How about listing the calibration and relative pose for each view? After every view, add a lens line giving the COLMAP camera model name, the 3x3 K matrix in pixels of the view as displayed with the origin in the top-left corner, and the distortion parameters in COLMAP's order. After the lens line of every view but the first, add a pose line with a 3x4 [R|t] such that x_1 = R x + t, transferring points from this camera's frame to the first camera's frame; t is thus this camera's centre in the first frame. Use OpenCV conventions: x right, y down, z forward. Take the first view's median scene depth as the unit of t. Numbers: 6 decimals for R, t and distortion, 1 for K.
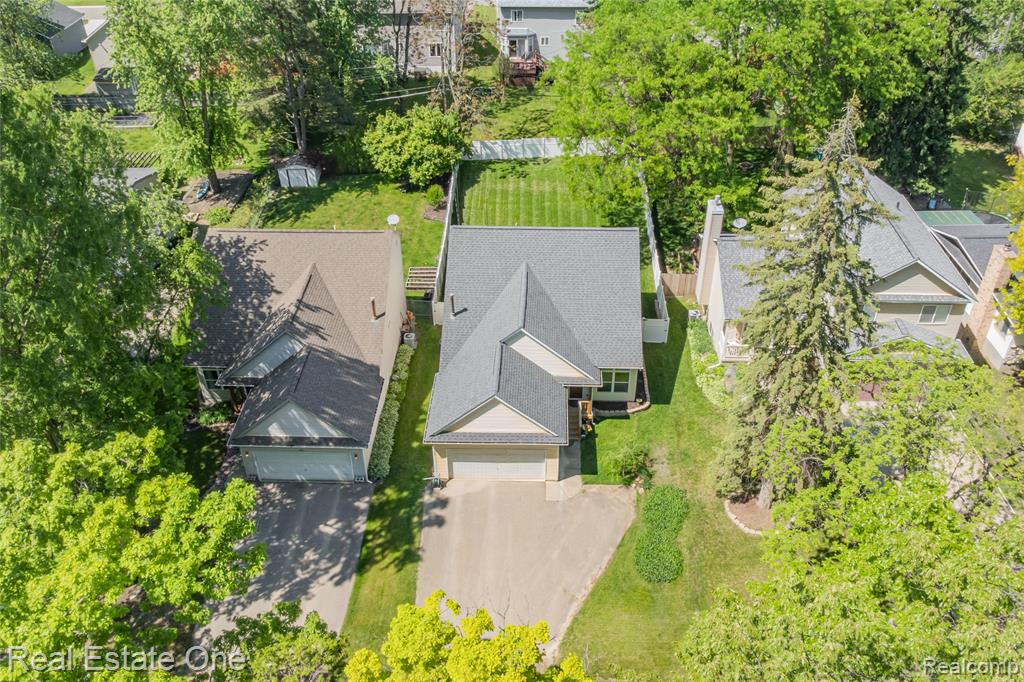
lens RADIAL K [[855.0, 0, 512.0], [0, 855.0, 341.0], [0, 0, 1]] dist [-0.022891, -0.014035]
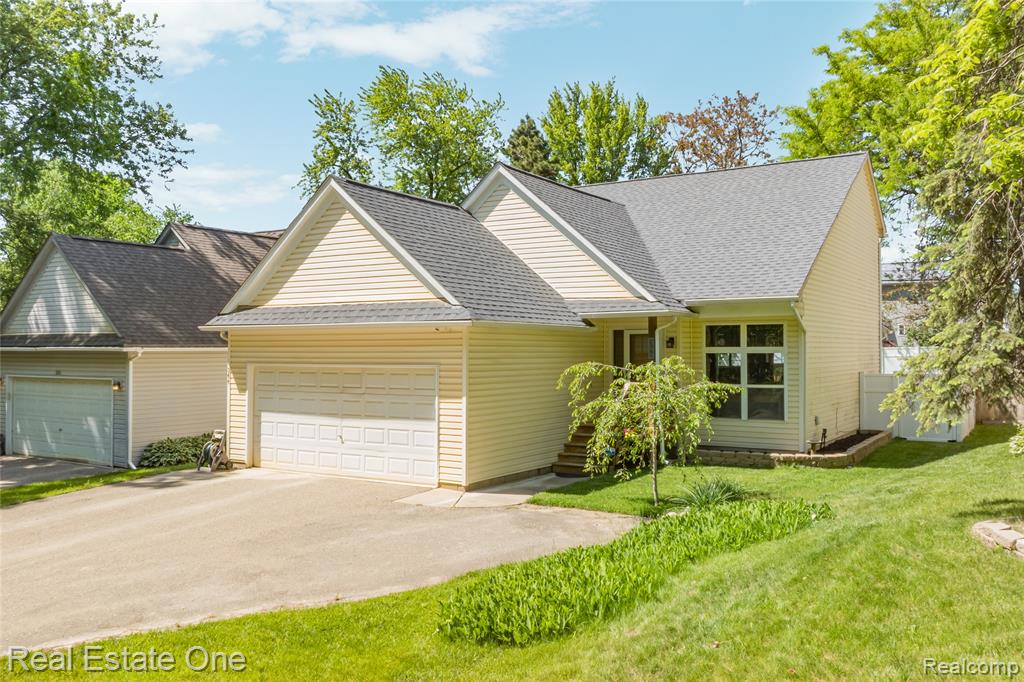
lens RADIAL K [[855.0, 0, 512.0], [0, 855.0, 341.0], [0, 0, 1]] dist [-0.022891, -0.014035]
pose [[0.863747, 0.000847, -0.503925, 0.206537], [-0.297038, 0.808661, -0.507776, 0.242681], [0.407075, 0.588275, 0.698730, 0.621386]]
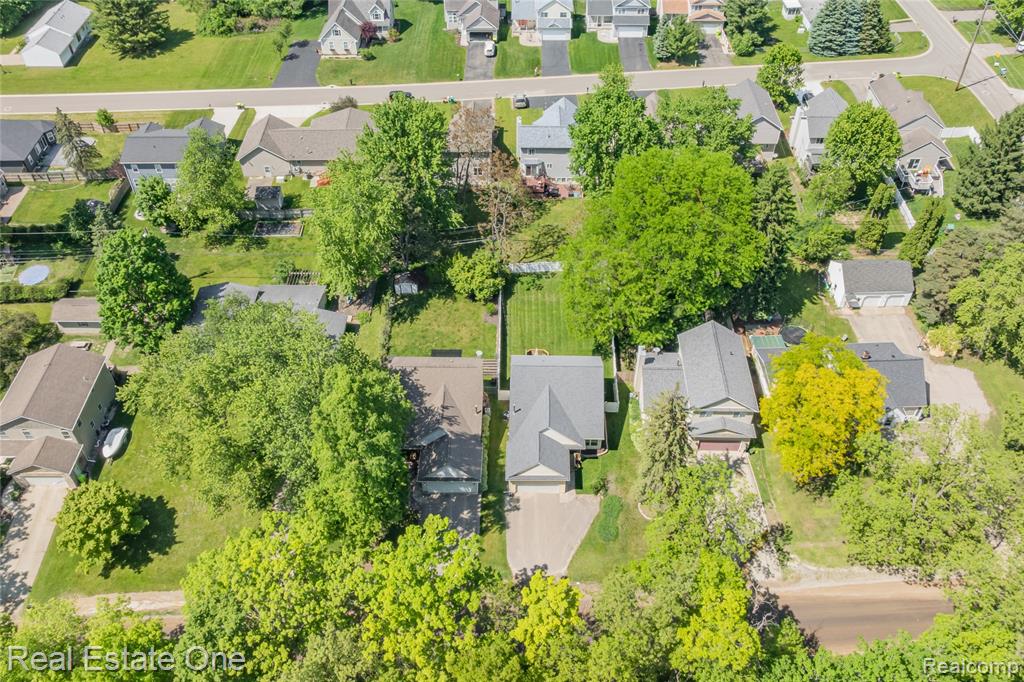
lens RADIAL K [[855.0, 0, 512.0], [0, 855.0, 341.0], [0, 0, 1]] dist [-0.022891, -0.014035]
pose [[0.999827, -0.012999, 0.013341, -0.091977], [0.010811, 0.988221, 0.152653, -0.481202], [-0.015168, -0.152483, 0.988190, -0.960570]]
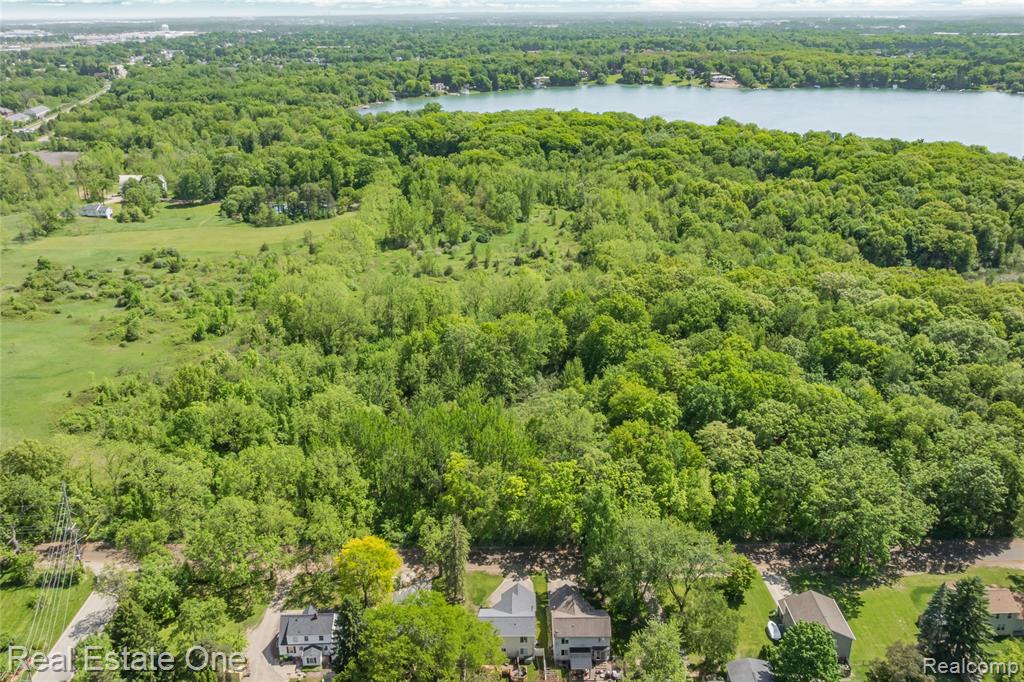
lens RADIAL K [[855.0, 0, 512.0], [0, 855.0, 341.0], [0, 0, 1]] dist [-0.022891, -0.014035]
pose [[-0.999579, 0.016498, -0.023882, 0.071738], [-0.010772, 0.553152, 0.833011, -3.340878], [0.026953, 0.832917, -0.552741, 1.864080]]
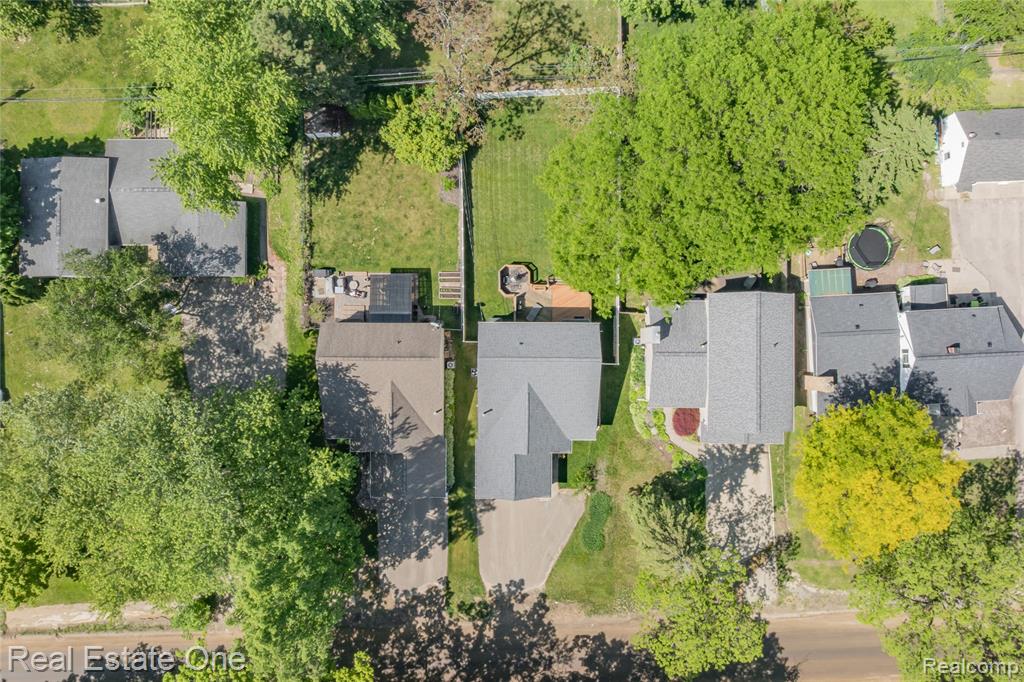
lens RADIAL K [[855.0, 0, 512.0], [0, 855.0, 341.0], [0, 0, 1]] dist [-0.022891, -0.014035]
pose [[0.999415, -0.032871, -0.009494, 0.006045], [0.027025, 0.588215, 0.808253, -1.328230], [-0.020983, -0.808036, 0.588759, 0.125072]]
